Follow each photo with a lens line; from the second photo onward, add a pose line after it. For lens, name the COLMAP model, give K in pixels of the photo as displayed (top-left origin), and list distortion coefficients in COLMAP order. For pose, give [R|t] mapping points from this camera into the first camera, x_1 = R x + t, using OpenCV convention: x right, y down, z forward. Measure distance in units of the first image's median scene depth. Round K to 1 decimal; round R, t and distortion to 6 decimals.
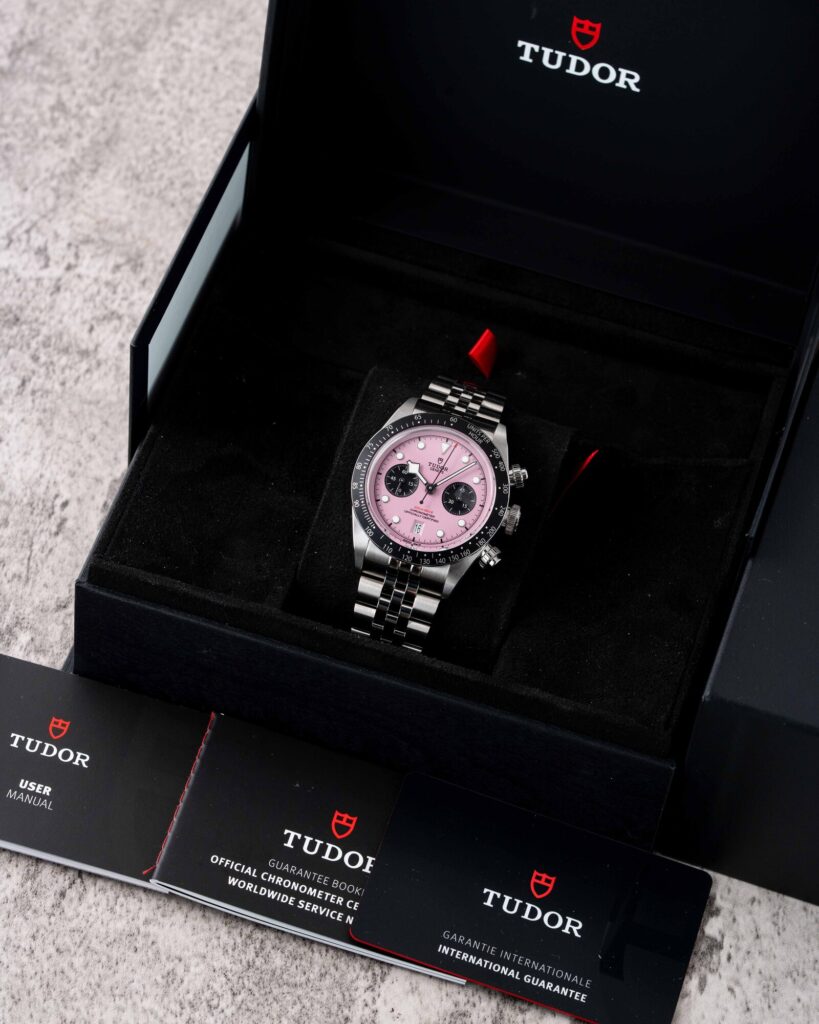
lens RADIAL K [[4383.6, 0, 410.9], [0, 4383.6, 511.4], [0, 0, 1]] dist [-0.034149, 0.000000]
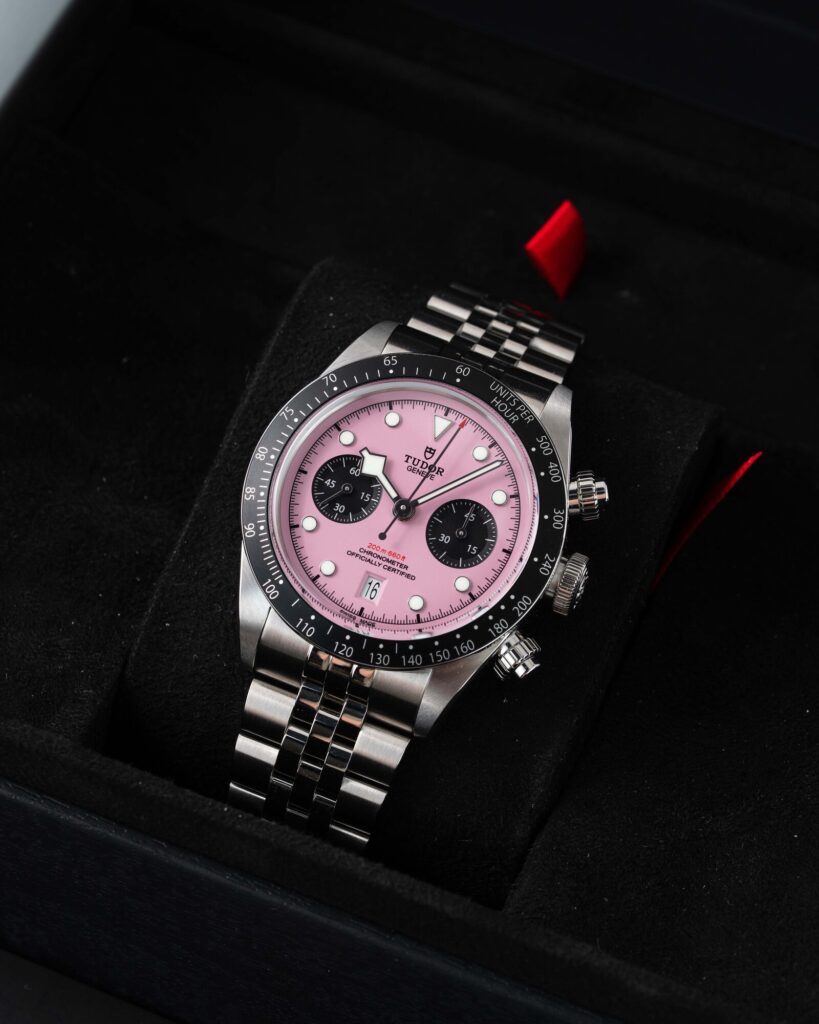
lens RADIAL K [[4383.6, 0, 405.7], [0, 4383.6, 511.2], [0, 0, 1]] dist [-0.034149, 0.000000]
pose [[0.995018, 0.063189, -0.077110, 0.041993], [-0.063250, 0.997996, 0.001652, -0.005775], [0.077060, 0.003233, 0.997021, 0.516136]]
